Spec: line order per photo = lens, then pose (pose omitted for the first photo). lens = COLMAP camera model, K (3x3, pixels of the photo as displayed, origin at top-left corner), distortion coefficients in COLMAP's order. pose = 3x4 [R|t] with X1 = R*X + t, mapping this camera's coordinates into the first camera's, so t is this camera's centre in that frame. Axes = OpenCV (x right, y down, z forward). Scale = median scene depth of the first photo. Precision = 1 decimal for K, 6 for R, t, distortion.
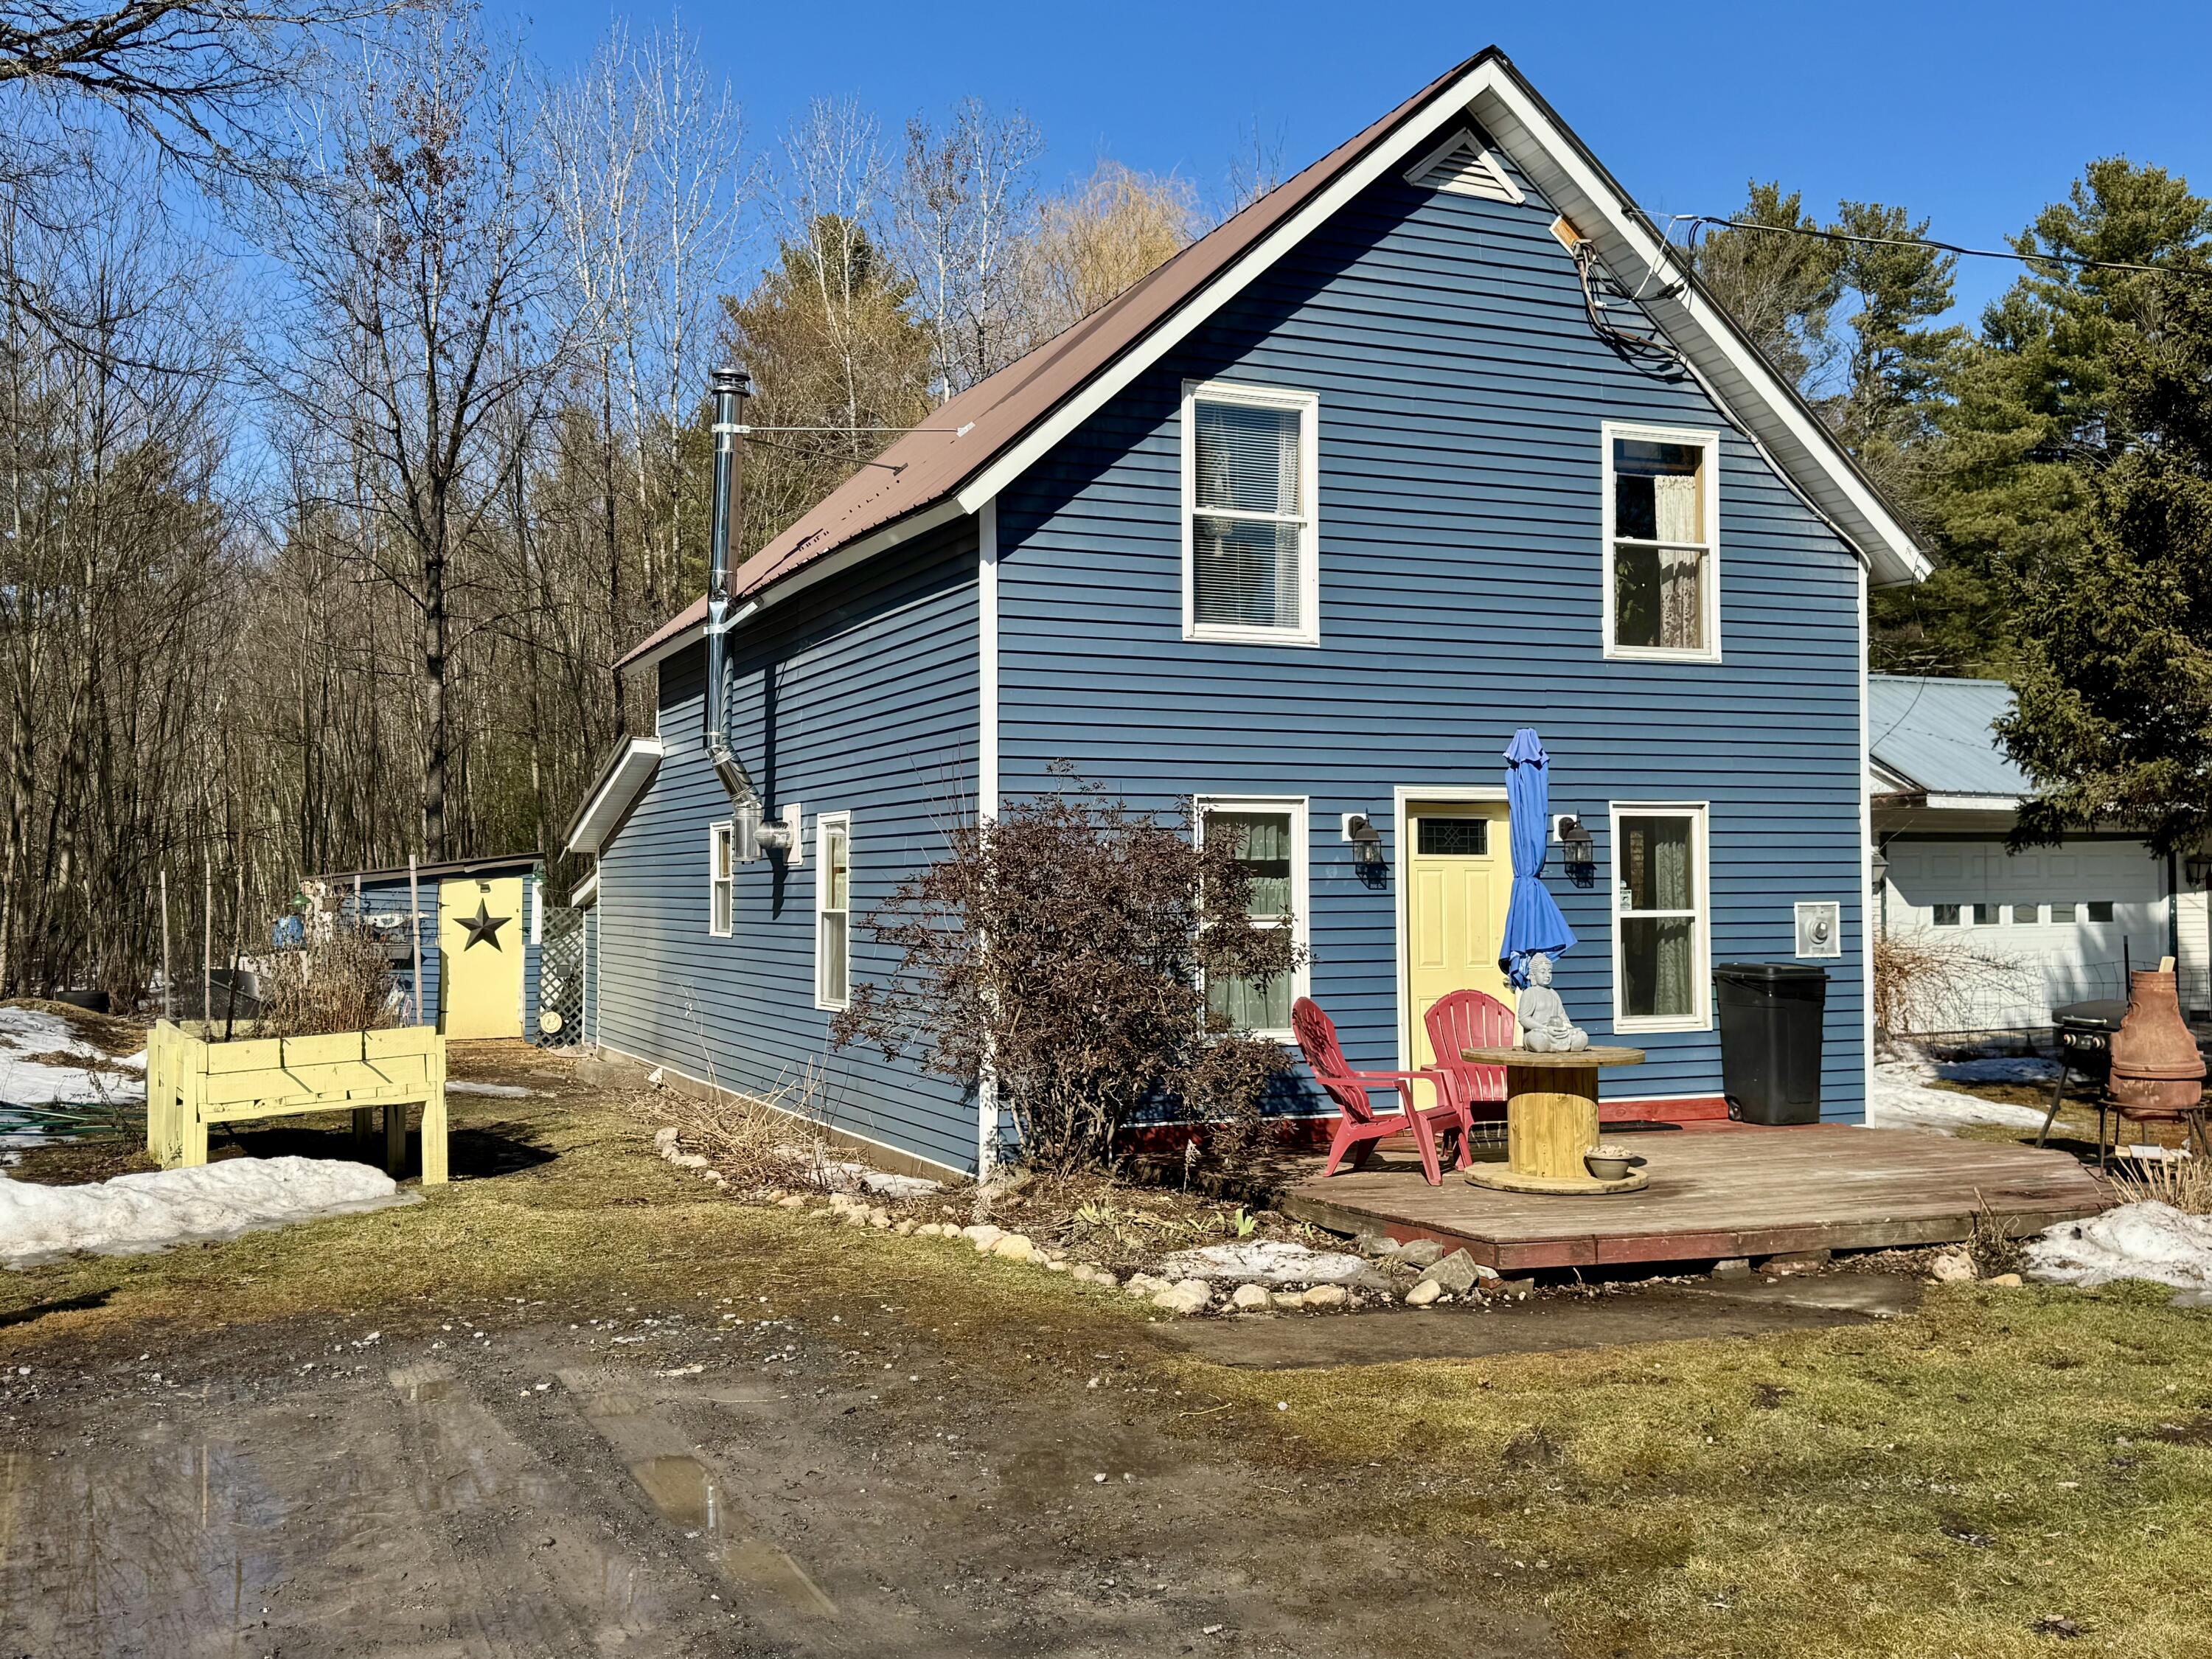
lens RADIAL K [[2065.0, 0, 1110.4], [0, 2065.0, 824.8], [0, 0, 1]] dist [0.091842, 0.000000]
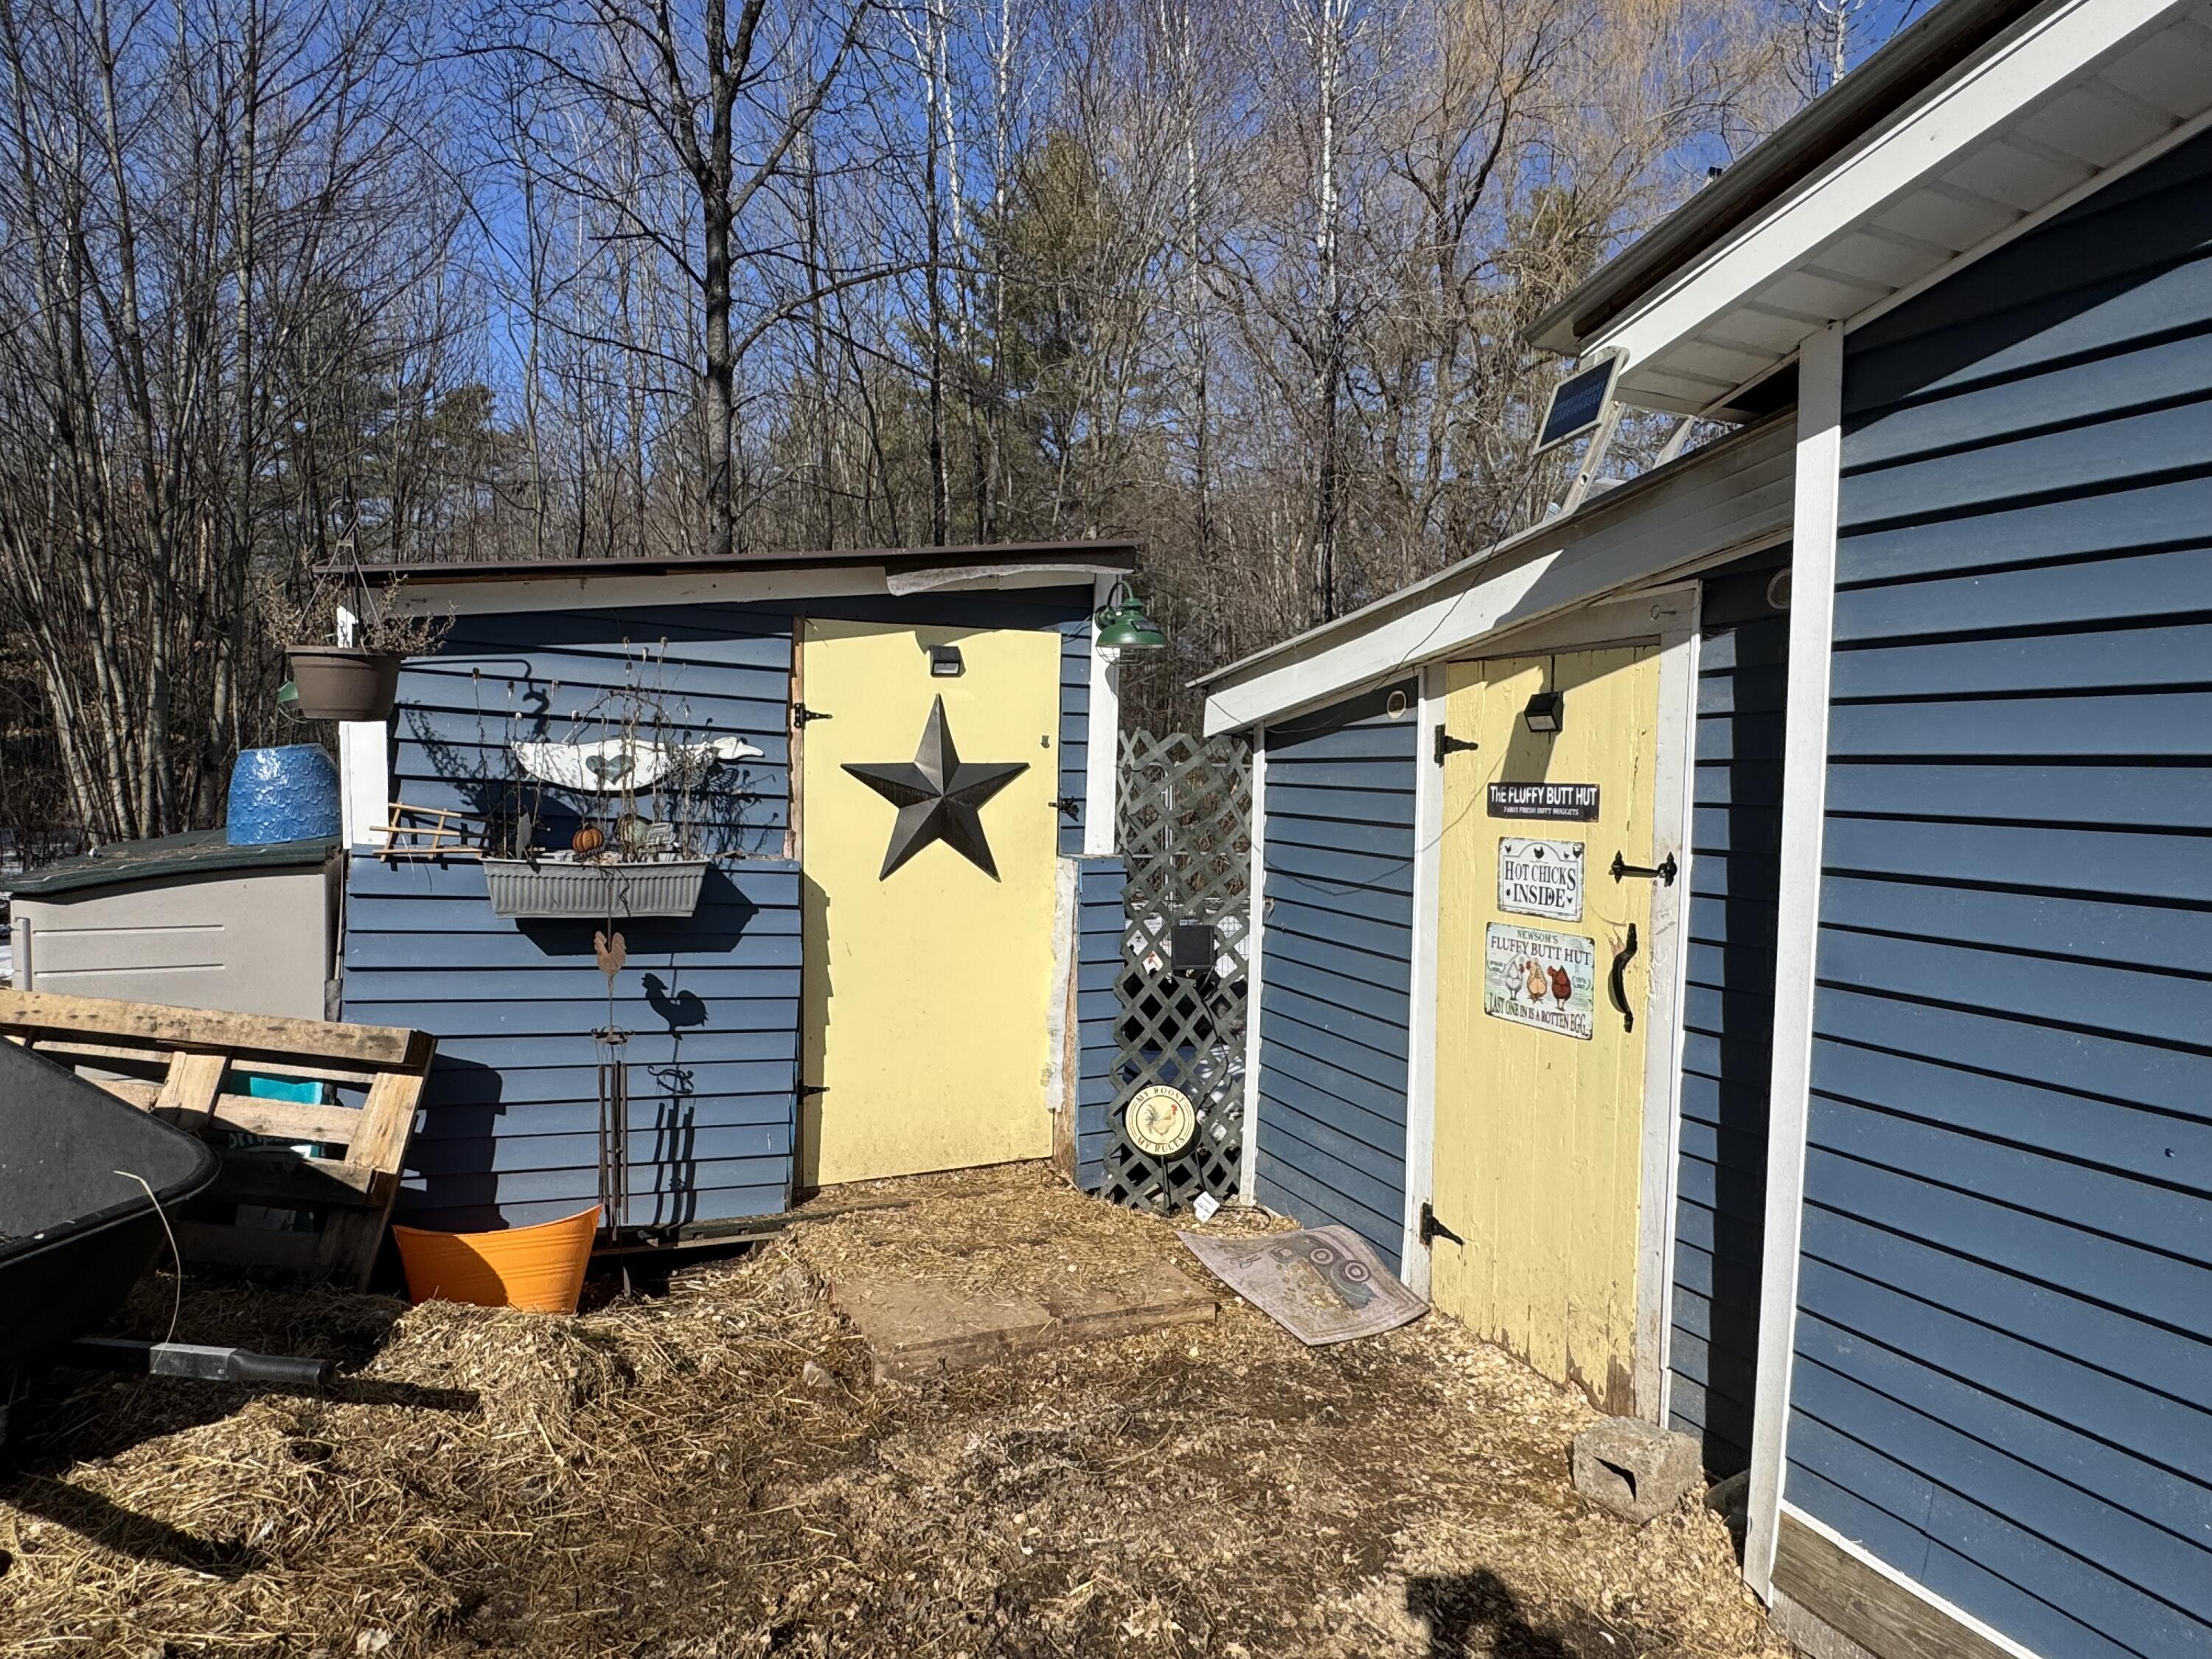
lens RADIAL K [[1335.1, 0, 1101.5], [0, 1335.1, 834.6], [0, 0, 1]] dist [0.001766, 0.000449]
pose [[0.999562, 0.023698, -0.017702, -0.274906], [-0.021976, 0.995531, 0.091845, 0.036933], [0.019799, -0.091416, 0.995616, 0.813766]]
